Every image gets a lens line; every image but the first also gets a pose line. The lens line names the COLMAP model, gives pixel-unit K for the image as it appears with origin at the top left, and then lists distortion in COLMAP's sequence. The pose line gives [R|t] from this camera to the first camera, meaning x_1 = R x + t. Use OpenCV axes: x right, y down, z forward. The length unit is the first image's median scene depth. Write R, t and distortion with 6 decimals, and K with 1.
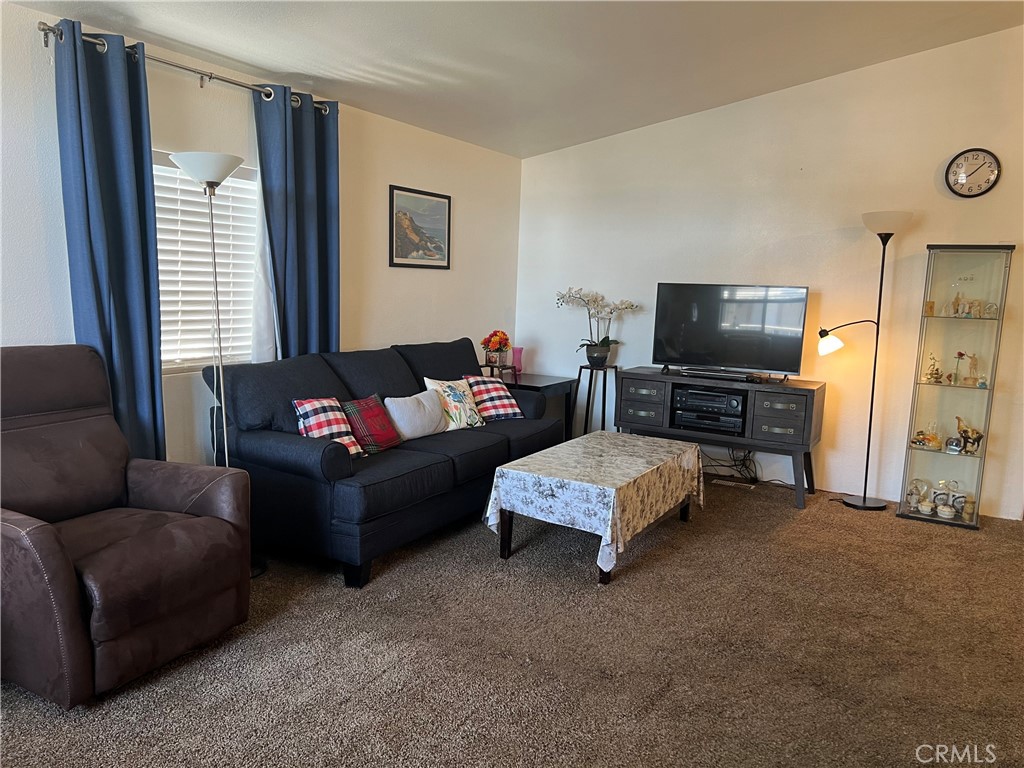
lens RADIAL K [[759.0, 0, 507.4], [0, 759.0, 385.5], [0, 0, 1]] dist [0.031309, -0.008672]
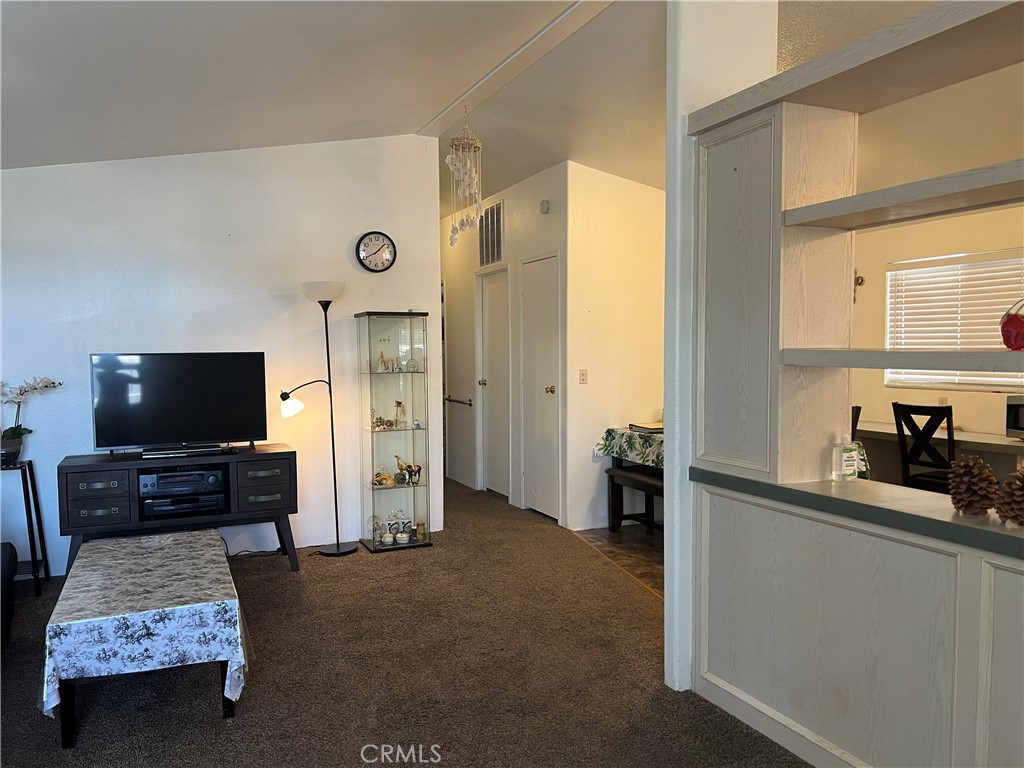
lens RADIAL K [[759.0, 0, 507.6], [0, 759.0, 388.7], [0, 0, 1]] dist [0.031309, -0.008672]
pose [[0.598826, -0.087020, 0.796138, -0.237513], [0.141975, 0.989869, 0.001406, -0.039467], [-0.788195, 0.112190, 0.605114, 0.151029]]
